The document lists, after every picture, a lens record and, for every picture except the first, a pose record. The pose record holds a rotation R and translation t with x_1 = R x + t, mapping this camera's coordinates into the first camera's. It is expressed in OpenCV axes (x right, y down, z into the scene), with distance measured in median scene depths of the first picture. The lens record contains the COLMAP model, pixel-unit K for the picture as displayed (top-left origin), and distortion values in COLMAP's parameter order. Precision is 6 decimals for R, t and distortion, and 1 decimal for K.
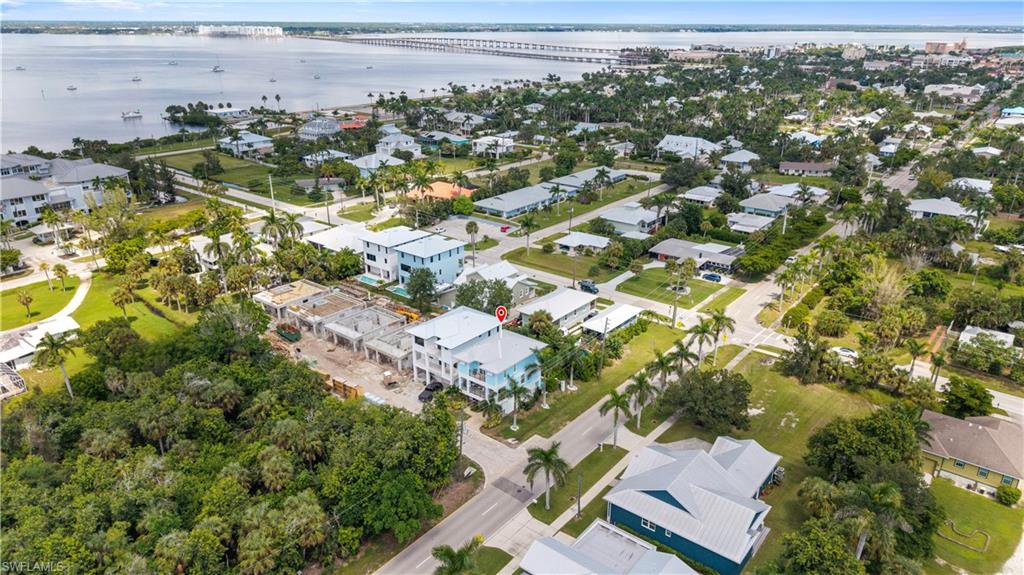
lens RADIAL K [[688.1, 0, 512.0], [0, 688.1, 287.5], [0, 0, 1]] dist [0.053380, -0.072646]
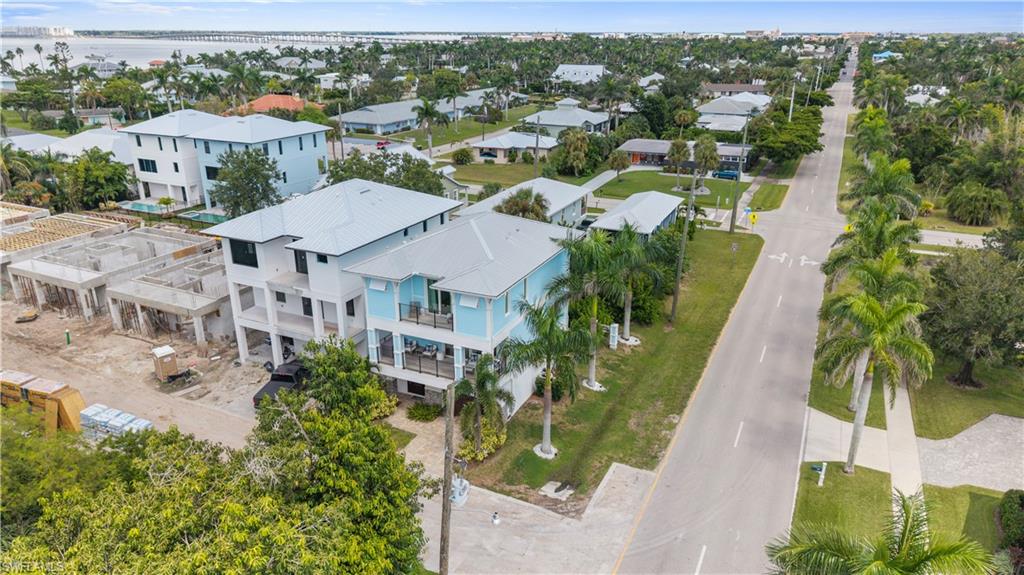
lens RADIAL K [[688.1, 0, 512.0], [0, 688.1, 287.5], [0, 0, 1]] dist [0.053380, -0.072646]
pose [[0.973705, -0.080433, 0.213143, -0.045760], [0.083168, 0.996528, -0.003882, 0.067440], [-0.212090, 0.021507, 0.977013, 0.369130]]
